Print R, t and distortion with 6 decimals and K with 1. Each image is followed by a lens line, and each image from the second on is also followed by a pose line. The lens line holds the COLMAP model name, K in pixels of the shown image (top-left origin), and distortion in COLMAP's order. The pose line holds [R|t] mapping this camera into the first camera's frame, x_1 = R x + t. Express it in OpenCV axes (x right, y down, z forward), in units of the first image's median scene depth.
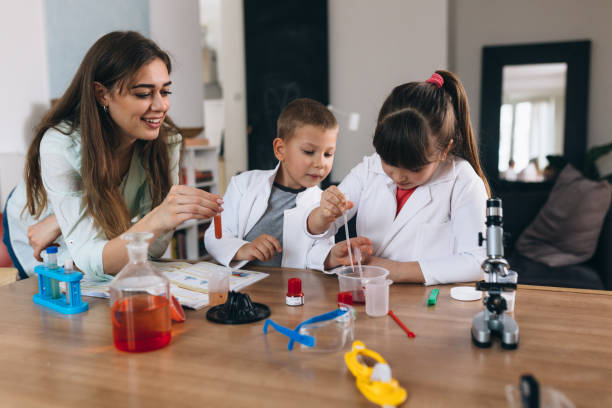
lens RADIAL K [[556.2, 0, 297.6], [0, 556.2, 202.4], [0, 0, 1]] dist [-0.012197, 0.011685]
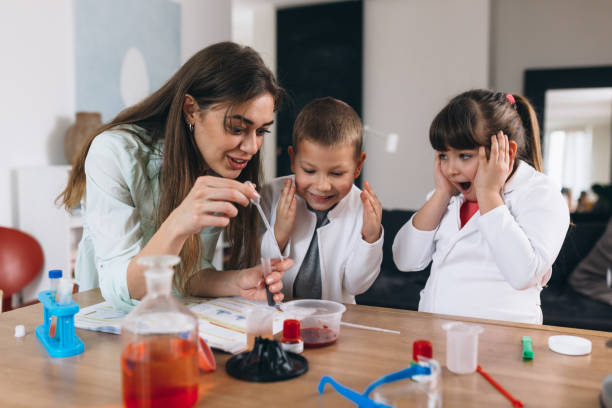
lens RADIAL K [[554.3, 0, 300.5], [0, 554.3, 205.0], [0, 0, 1]] dist [-0.008546, 0.009076]
pose [[0.999035, 0.025574, -0.035704, -0.058762], [-0.027027, 0.998800, -0.040845, 0.008217], [0.034616, 0.041771, 0.998527, 0.205684]]
